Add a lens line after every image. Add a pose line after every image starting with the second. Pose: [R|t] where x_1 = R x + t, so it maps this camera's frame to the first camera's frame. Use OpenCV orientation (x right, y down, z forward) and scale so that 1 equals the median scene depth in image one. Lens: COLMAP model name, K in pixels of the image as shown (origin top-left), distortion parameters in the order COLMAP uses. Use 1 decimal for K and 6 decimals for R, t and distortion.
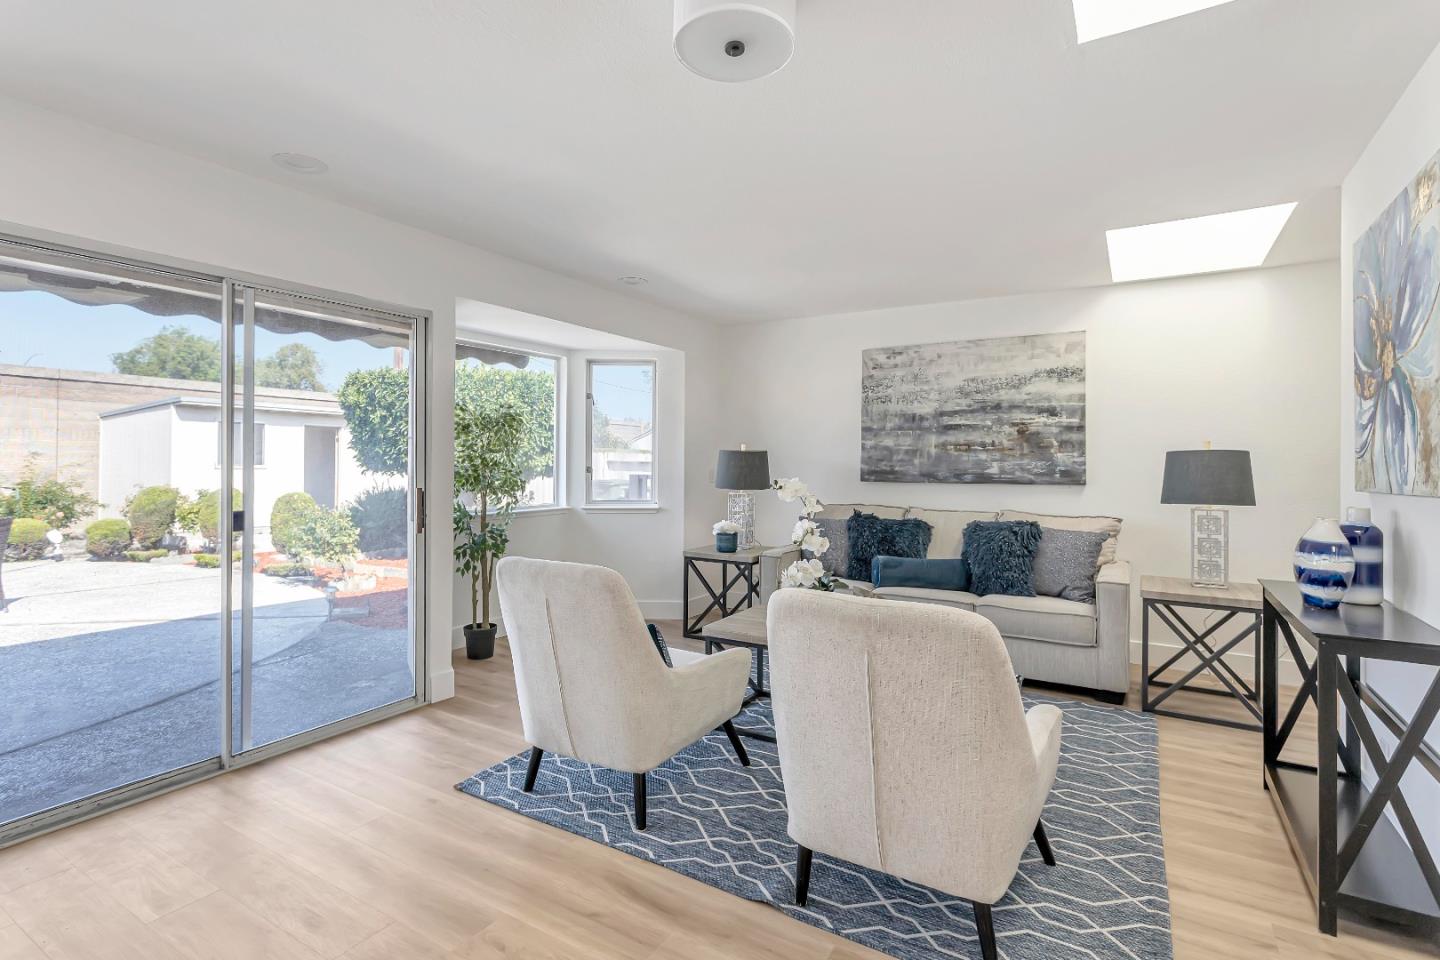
lens RADIAL K [[701.8, 0, 705.5], [0, 701.8, 464.1], [0, 0, 1]] dist [0.001095, 0.000404]
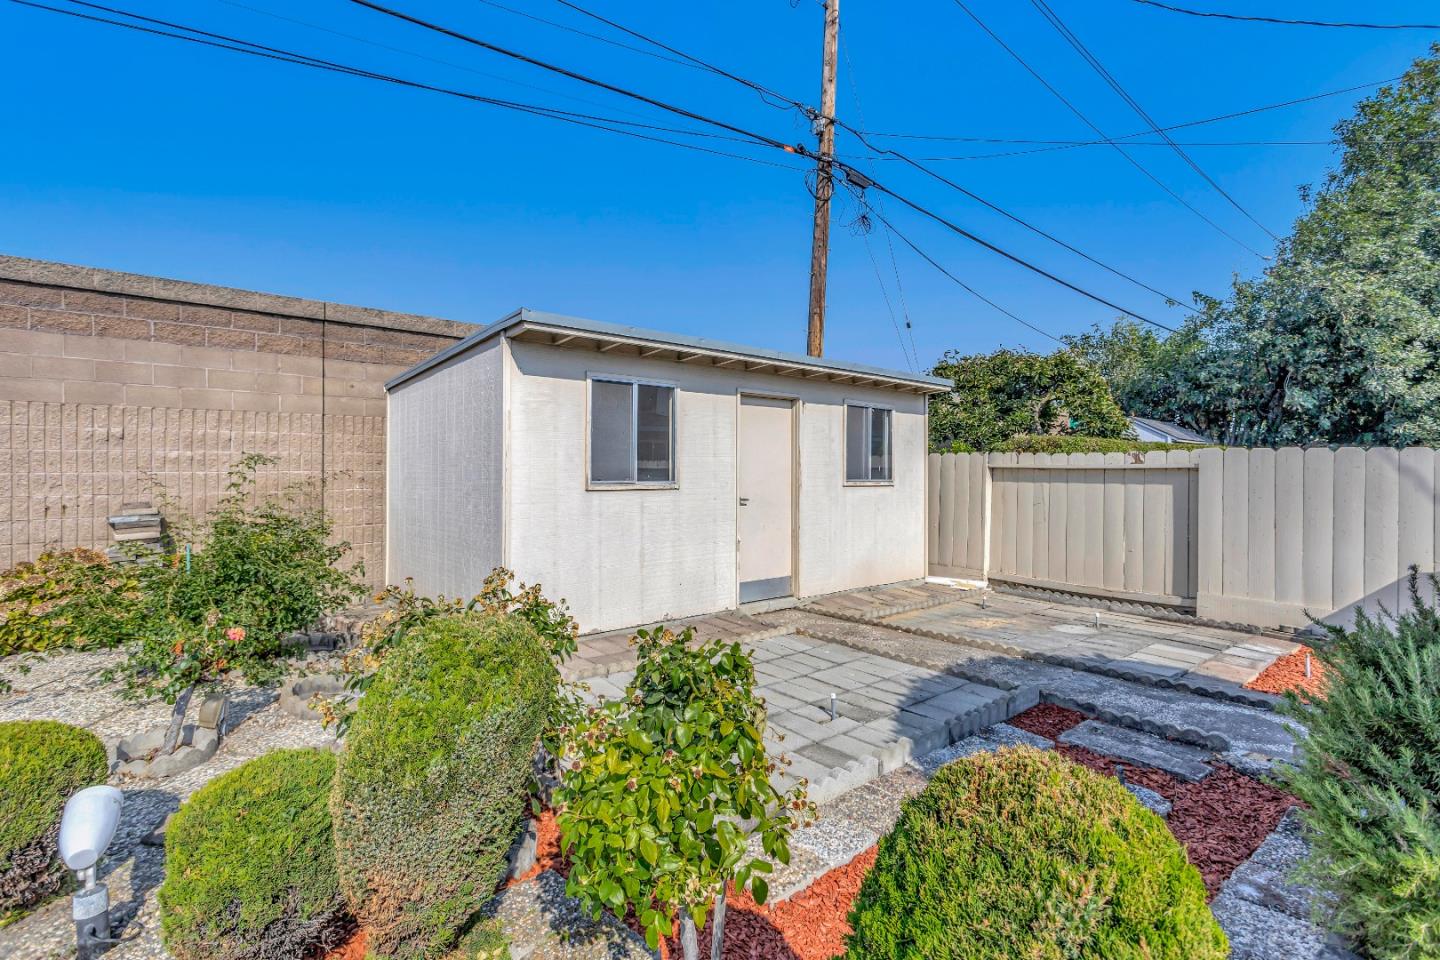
lens RADIAL K [[692.6, 0, 710.7], [0, 692.6, 472.2], [0, 0, 1]] dist [0.000817, 0.000487]
pose [[0.942353, -0.001982, -0.334614, -1.311710], [0.003251, 0.999989, 0.003232, -0.014353], [0.334604, -0.004133, 0.942350, 1.694545]]
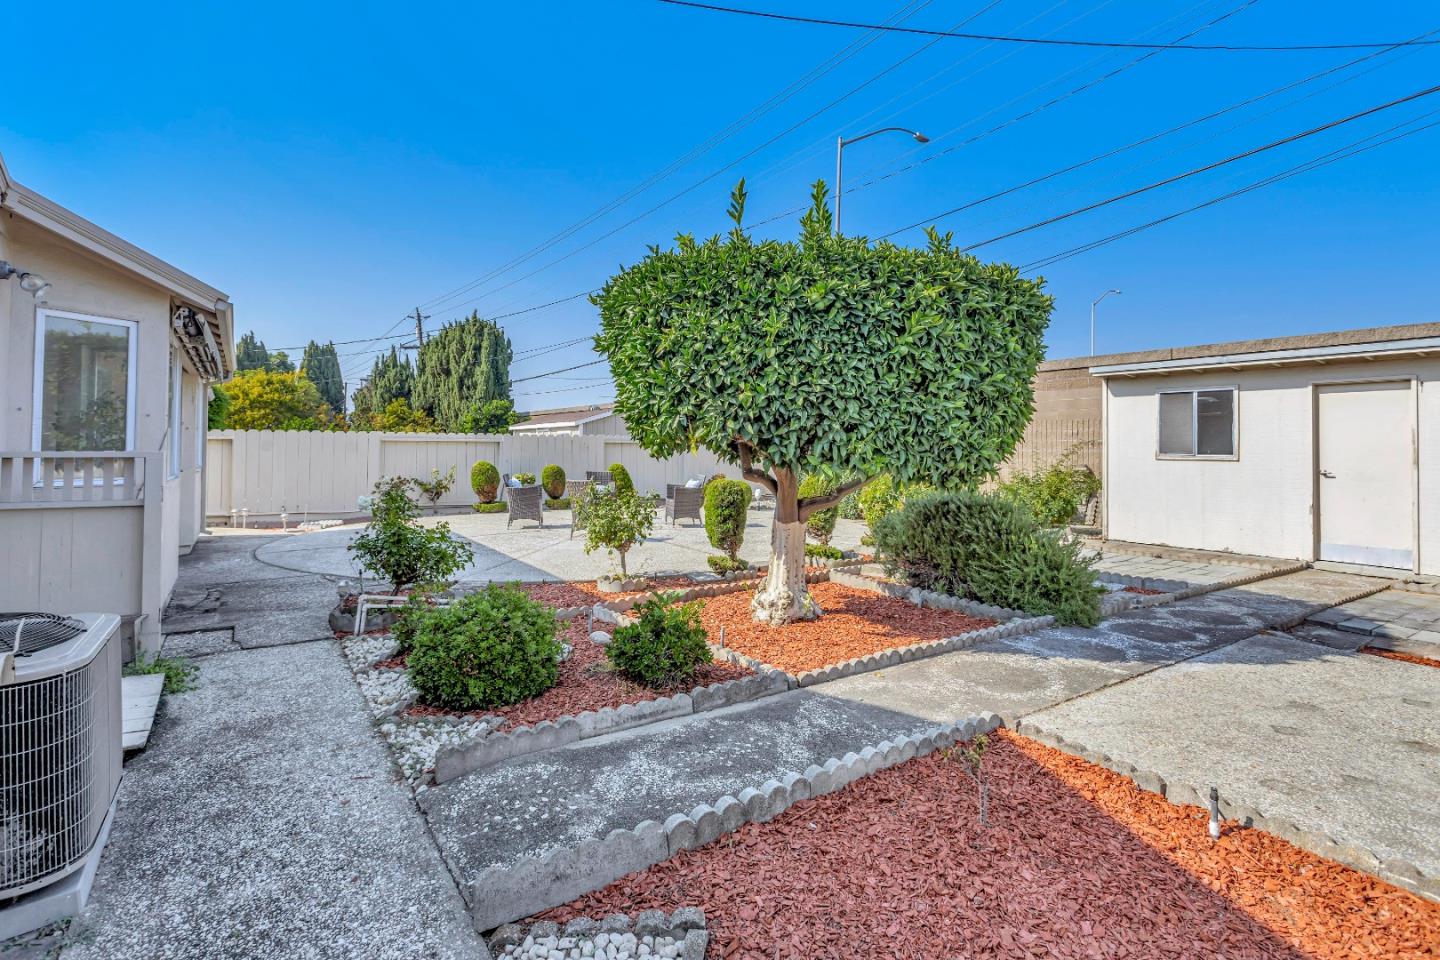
lens RADIAL K [[694.1, 0, 710.6], [0, 694.1, 455.7], [0, 0, 1]] dist [0.001260, 0.000968]
pose [[-0.426134, 0.010701, -0.904597, 0.399922], [-0.002135, 0.999915, 0.012835, -0.012859], [0.904658, 0.007401, -0.426075, 2.397774]]
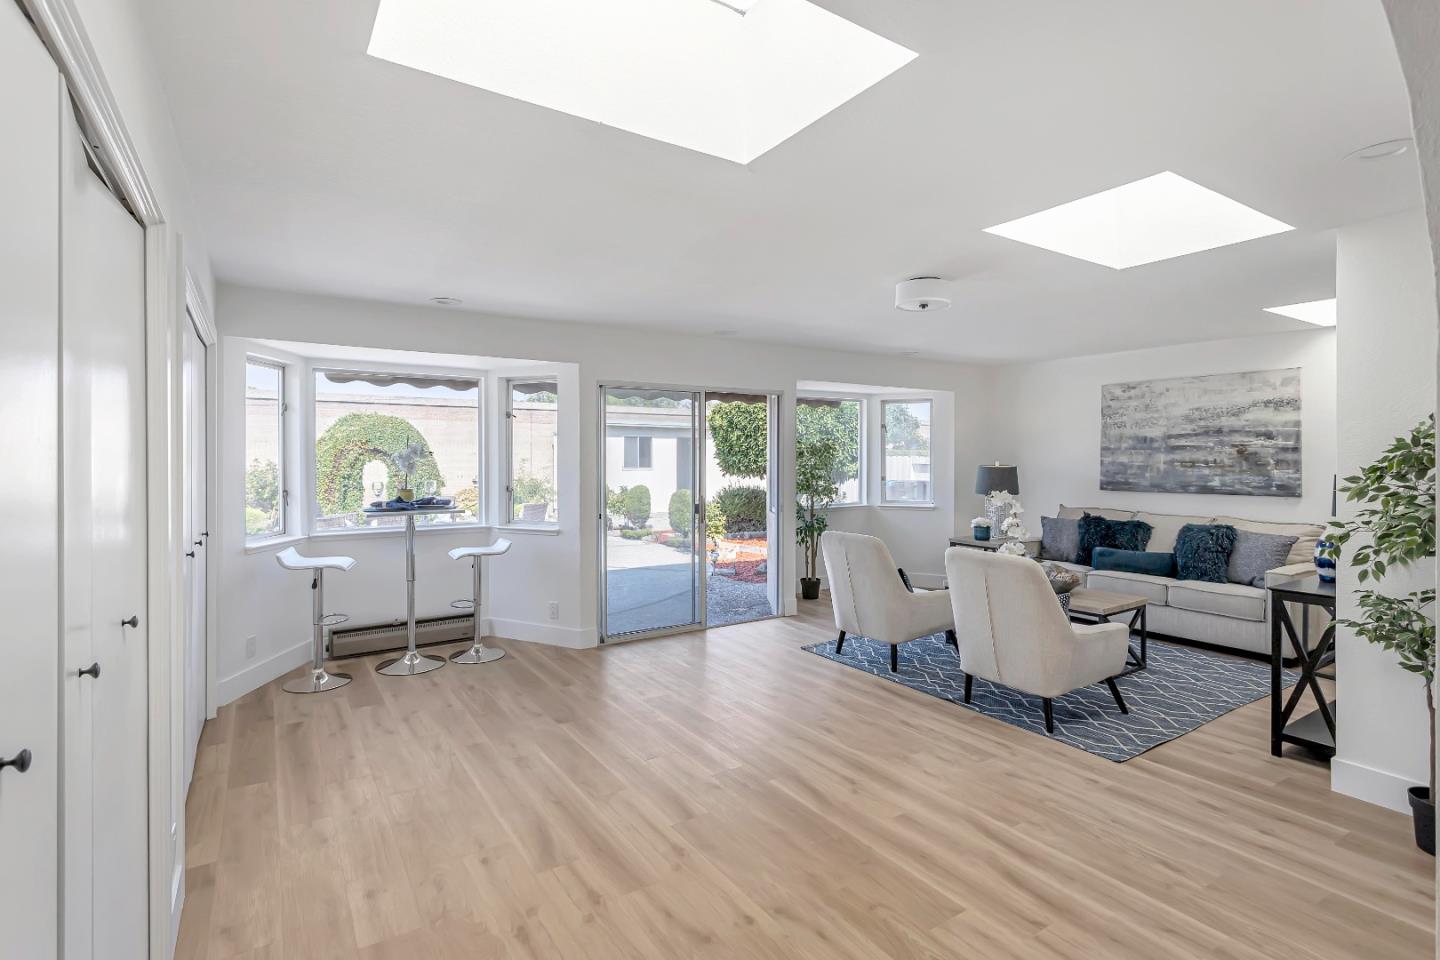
lens RADIAL K [[694.1, 0, 710.6], [0, 694.1, 455.7], [0, 0, 1]] dist [0.001260, 0.000968]
pose [[0.904289, -0.006325, -0.426874, 0.132418], [0.003795, 0.999970, -0.006777, -0.034271], [0.426904, 0.004508, 0.904286, -0.466215]]
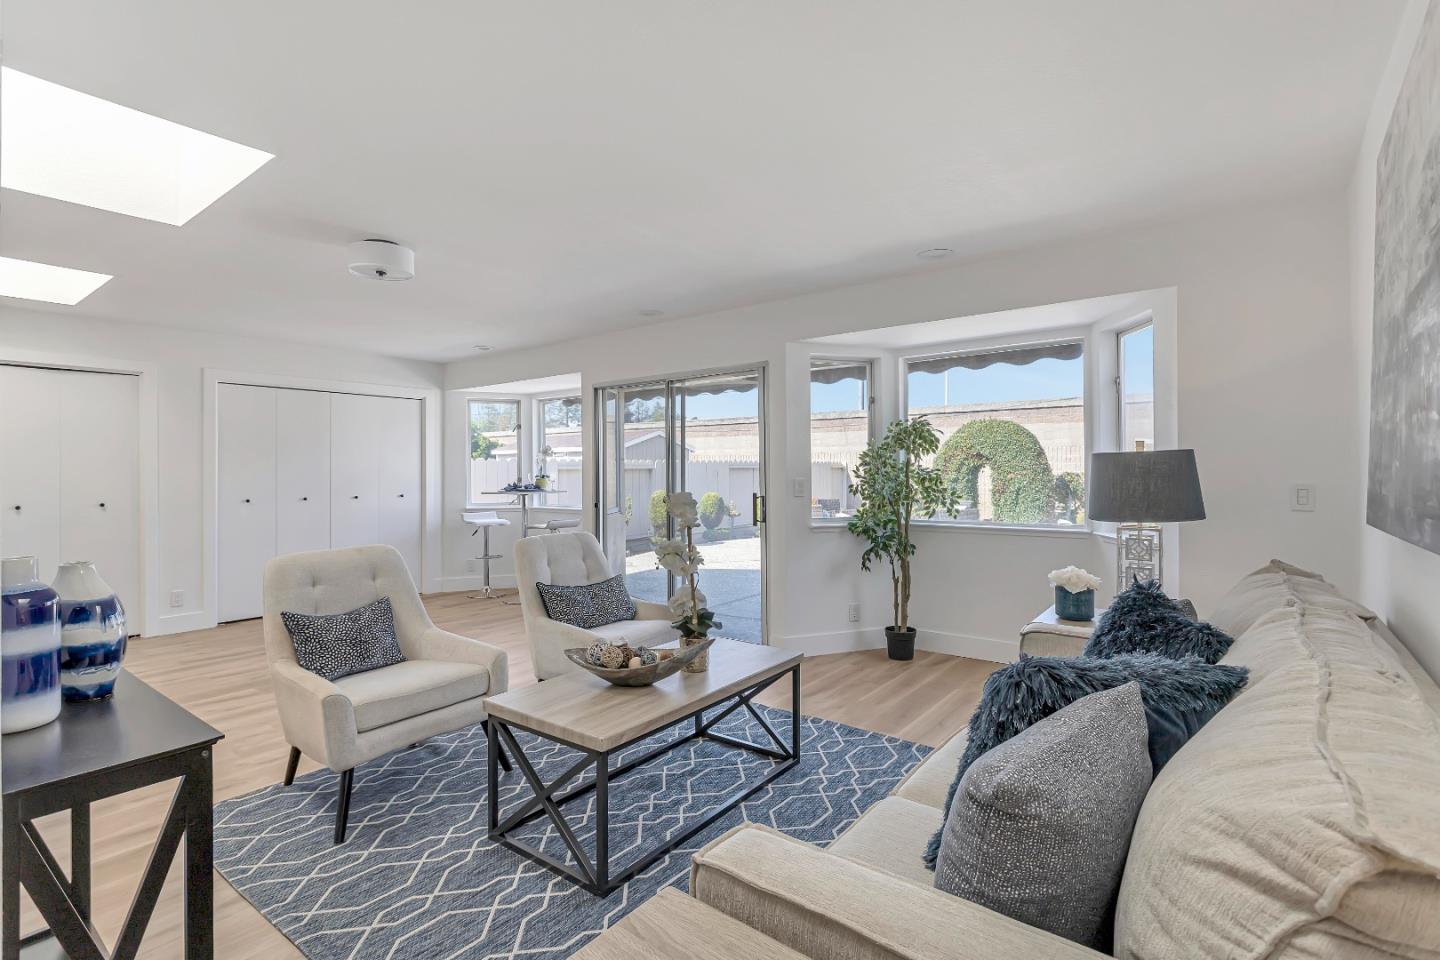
lens RADIAL K [[683.9, 0, 718.3], [0, 683.9, 460.3], [0, 0, 1]] dist [-0.000277, 0.000131]
pose [[-0.104459, -0.019970, -0.994329, 0.670737], [0.002861, 0.999788, -0.020380, -0.001570], [0.994525, -0.004973, -0.104380, 0.761121]]
